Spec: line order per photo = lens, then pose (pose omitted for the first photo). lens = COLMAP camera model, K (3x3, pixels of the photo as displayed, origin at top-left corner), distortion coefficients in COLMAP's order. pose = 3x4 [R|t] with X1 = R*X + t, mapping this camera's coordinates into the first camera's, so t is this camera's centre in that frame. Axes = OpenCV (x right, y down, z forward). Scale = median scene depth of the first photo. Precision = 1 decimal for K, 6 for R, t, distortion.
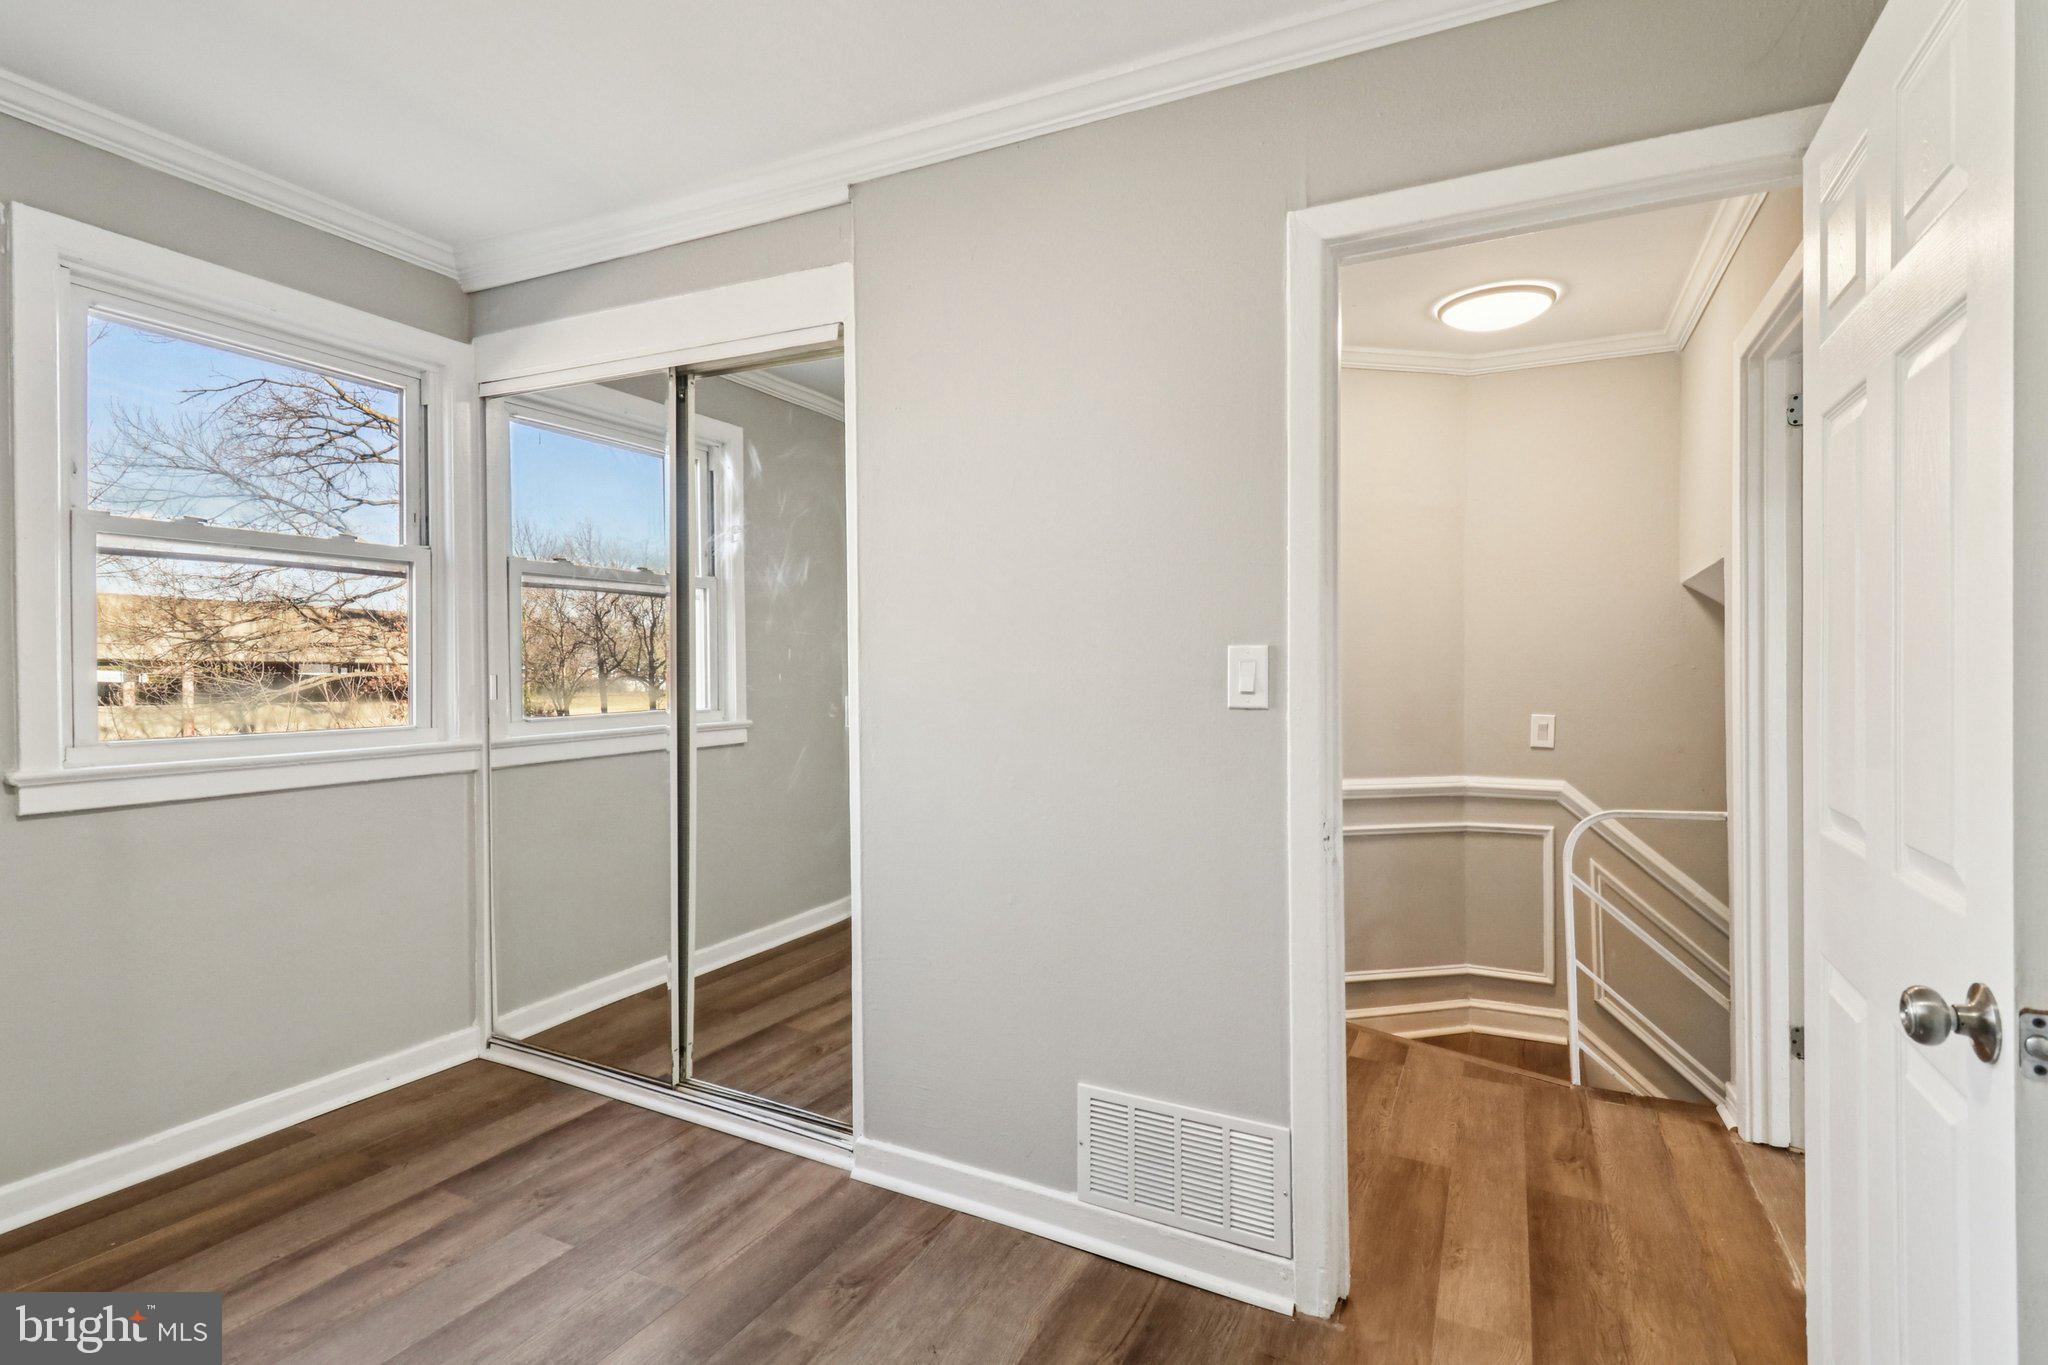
lens RADIAL K [[965.0, 0, 1022.4], [0, 965.0, 667.7], [0, 0, 1]] dist [-0.001974, -0.000738]
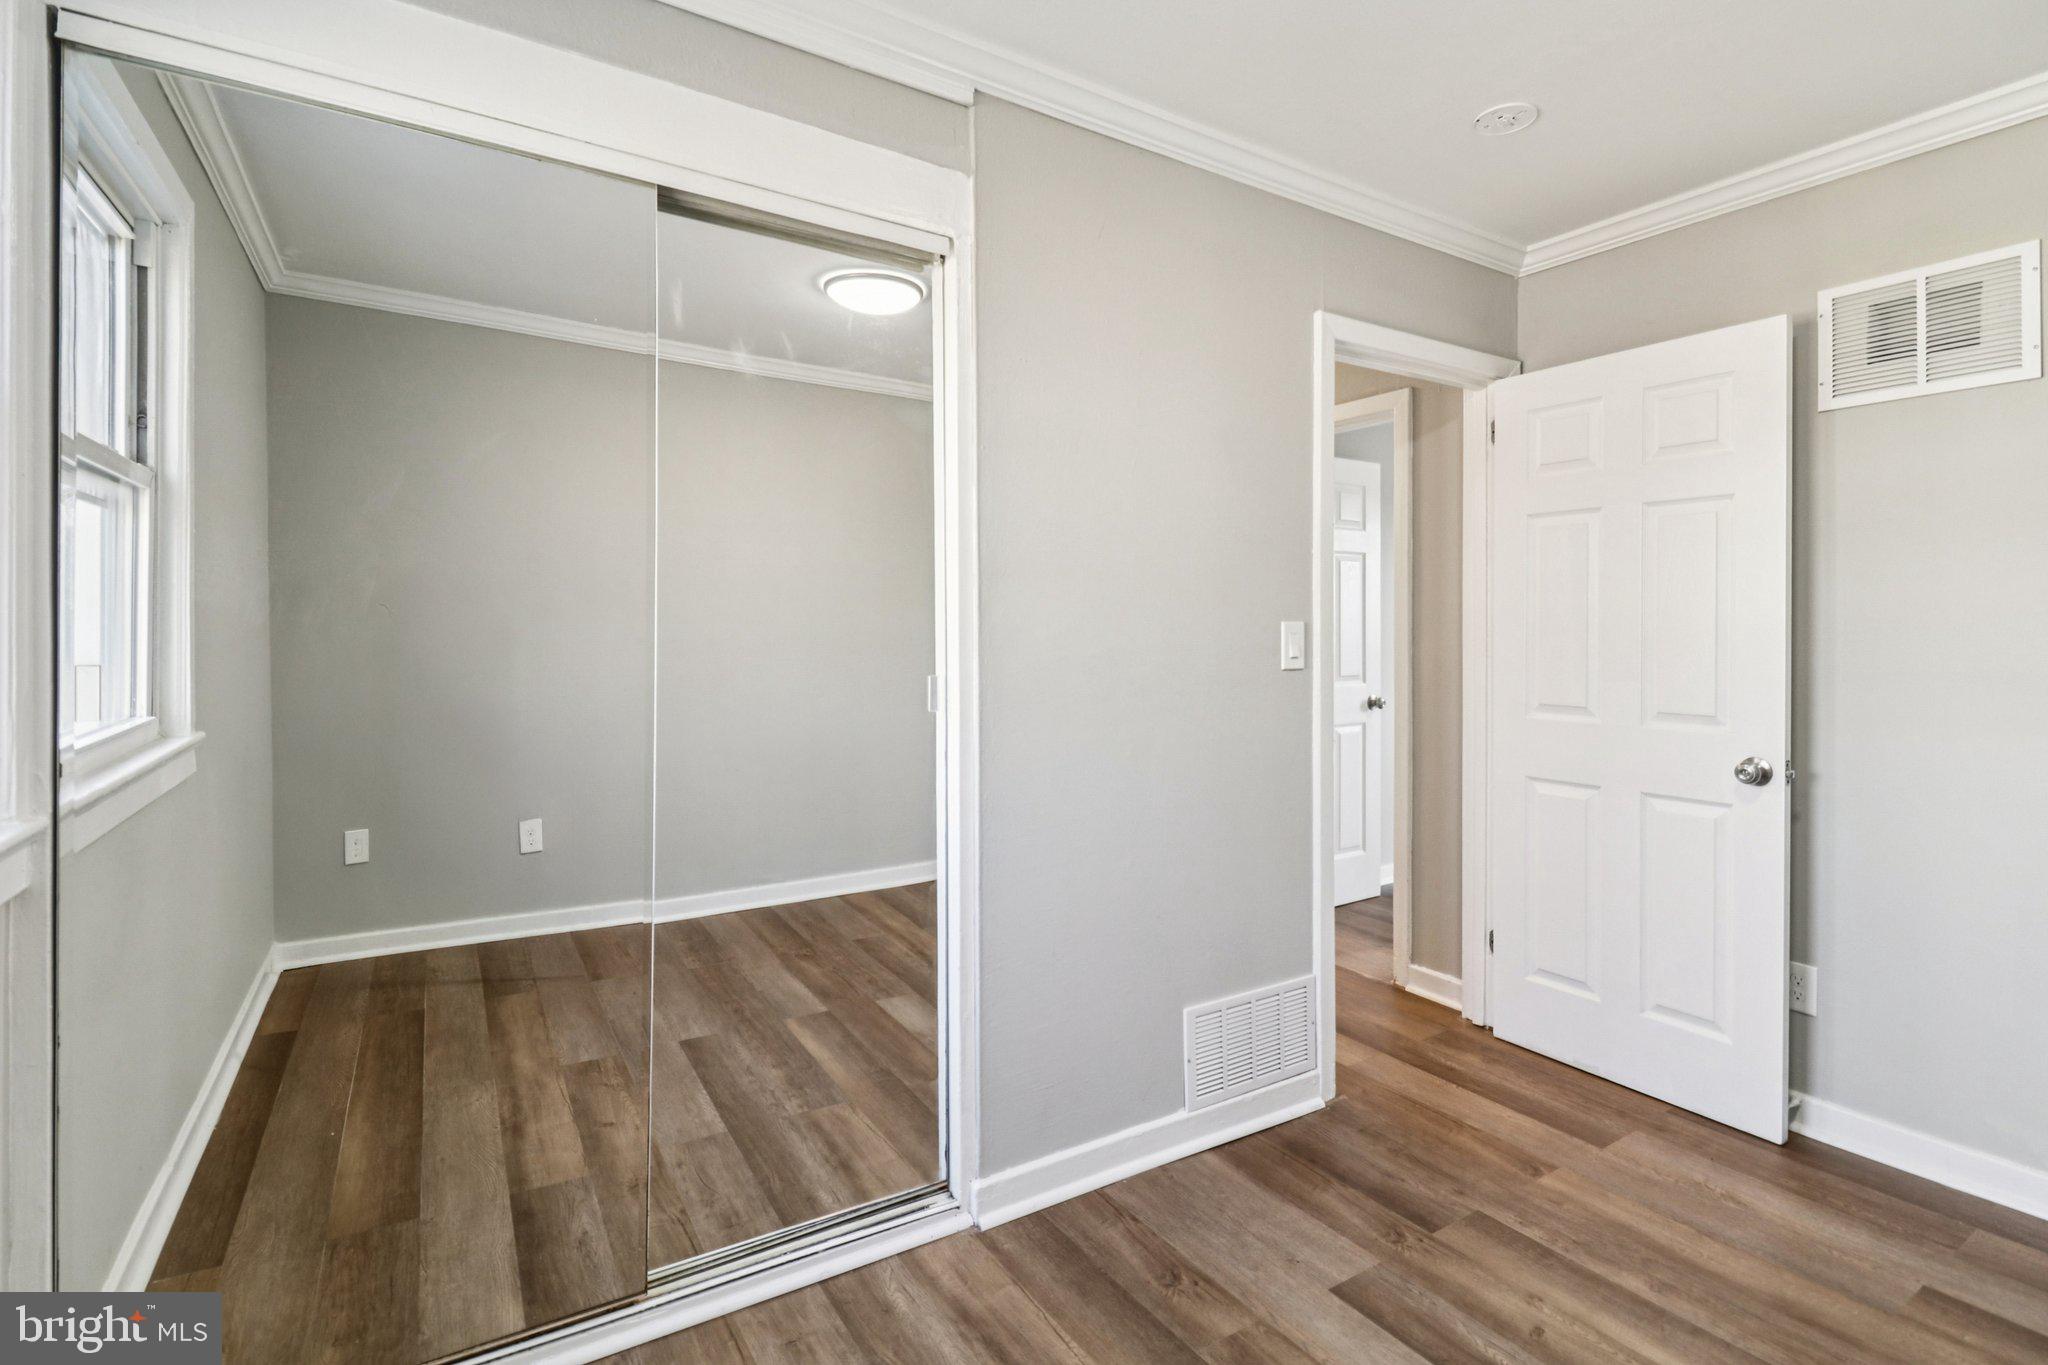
lens RADIAL K [[961.3, 0, 1025.0], [0, 961.3, 619.0], [0, 0, 1]] dist [0.000577, -0.000064]
pose [[0.523866, 0.003535, 0.851793, -0.964084], [0.002023, 0.999983, -0.005394, -0.019093], [-0.851798, 0.004549, 0.523850, 0.548854]]
